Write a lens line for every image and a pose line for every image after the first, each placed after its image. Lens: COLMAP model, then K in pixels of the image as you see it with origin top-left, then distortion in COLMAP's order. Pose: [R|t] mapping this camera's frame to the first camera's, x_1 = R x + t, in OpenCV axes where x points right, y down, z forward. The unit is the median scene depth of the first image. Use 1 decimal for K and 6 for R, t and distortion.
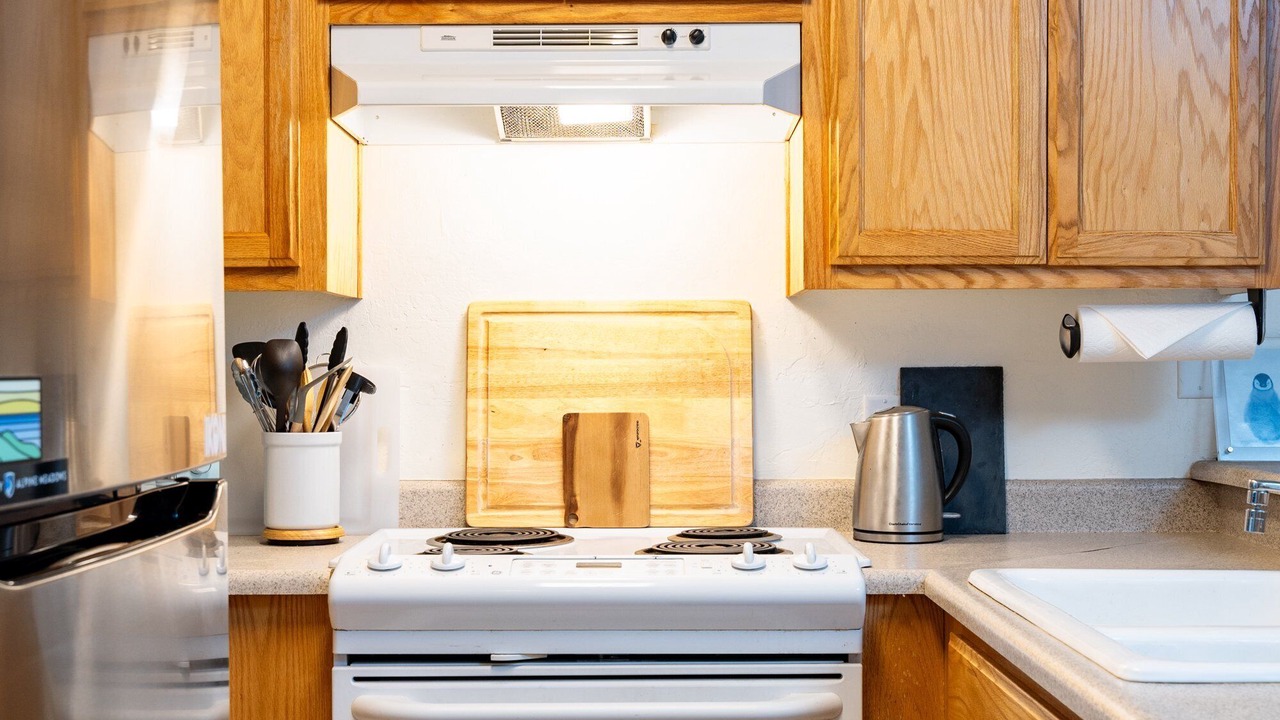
lens RADIAL K [[1893.2, 0, 643.1], [0, 1893.2, 399.6], [0, 0, 1]] dist [0.014367, -0.023895]
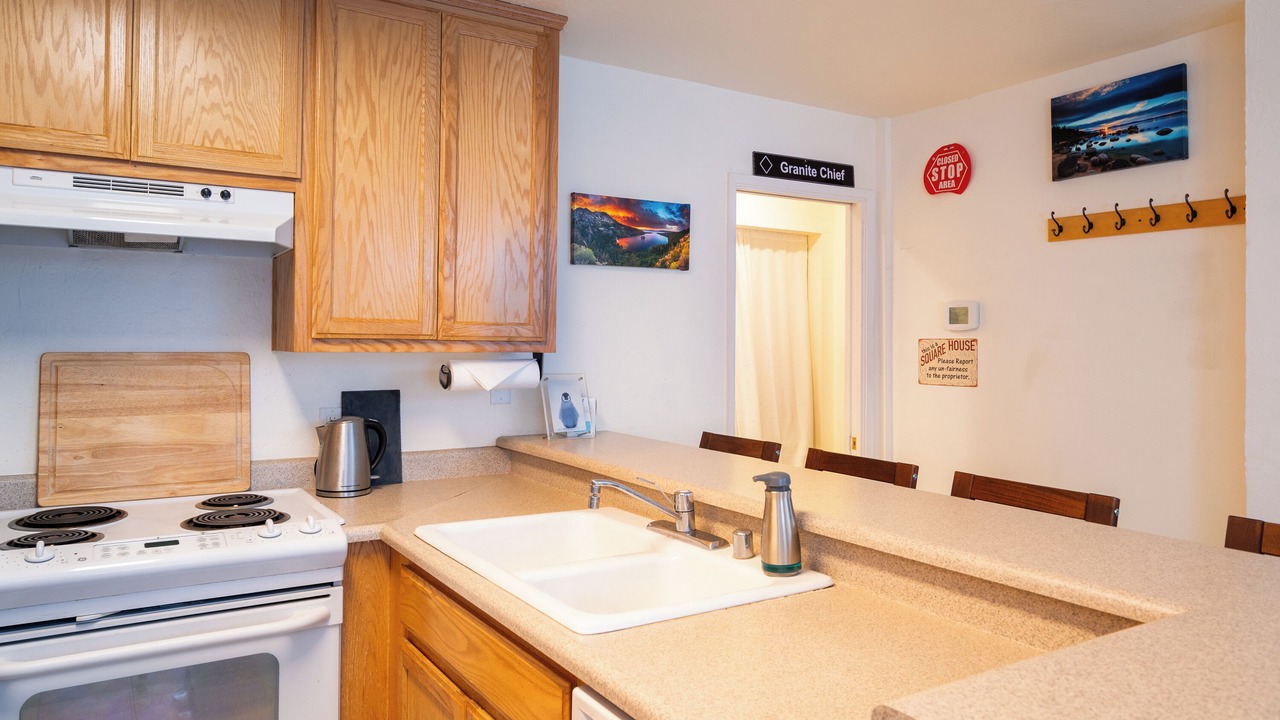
lens RADIAL K [[873.3, 0, 655.1], [0, 873.3, 338.4], [0, 0, 1]] dist [0.003275, -0.004810]
pose [[0.840877, 0.014334, 0.541036, -0.063942], [-0.004765, 0.999807, -0.019082, -0.057333], [-0.541205, 0.013468, 0.840783, 0.182334]]
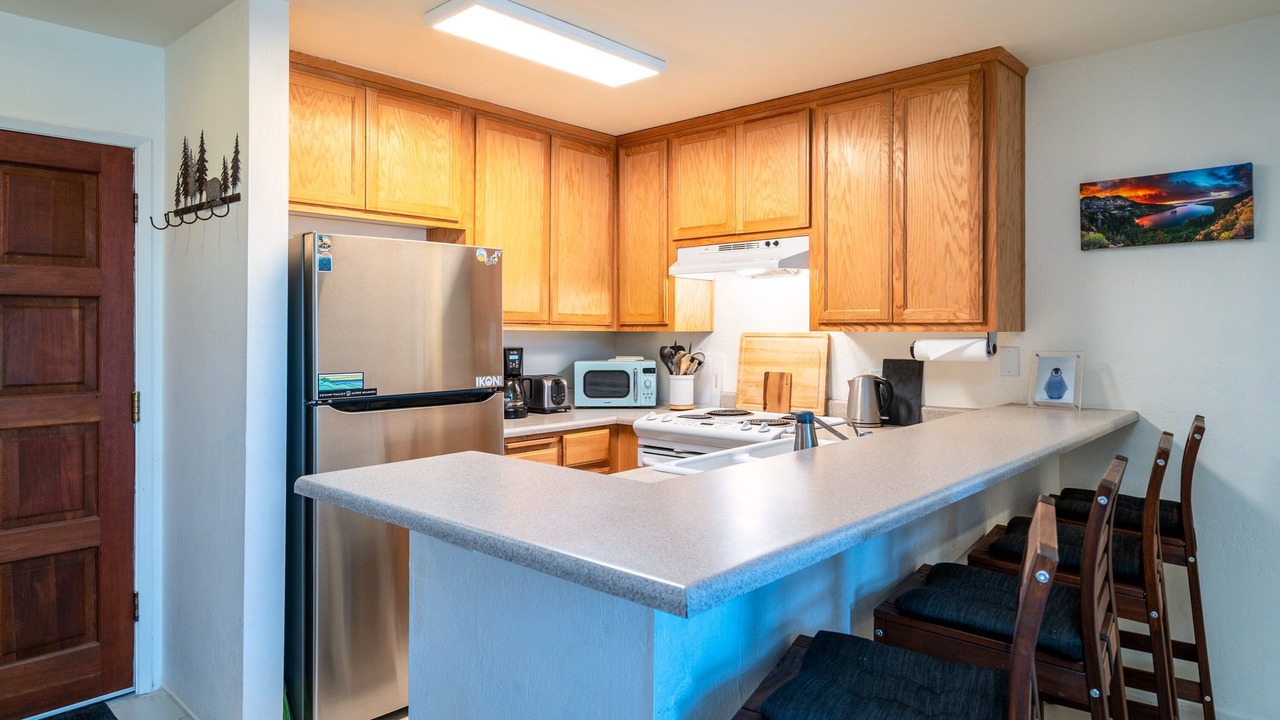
lens RADIAL K [[788.2, 0, 640.5], [0, 788.2, 335.8], [0, 0, 1]] dist [0.001159, 0.000071]
pose [[0.735873, 0.008754, -0.677062, 0.682168], [-0.012144, 0.999926, -0.000270, -0.048620], [0.677010, 0.008421, 0.735925, -0.014292]]
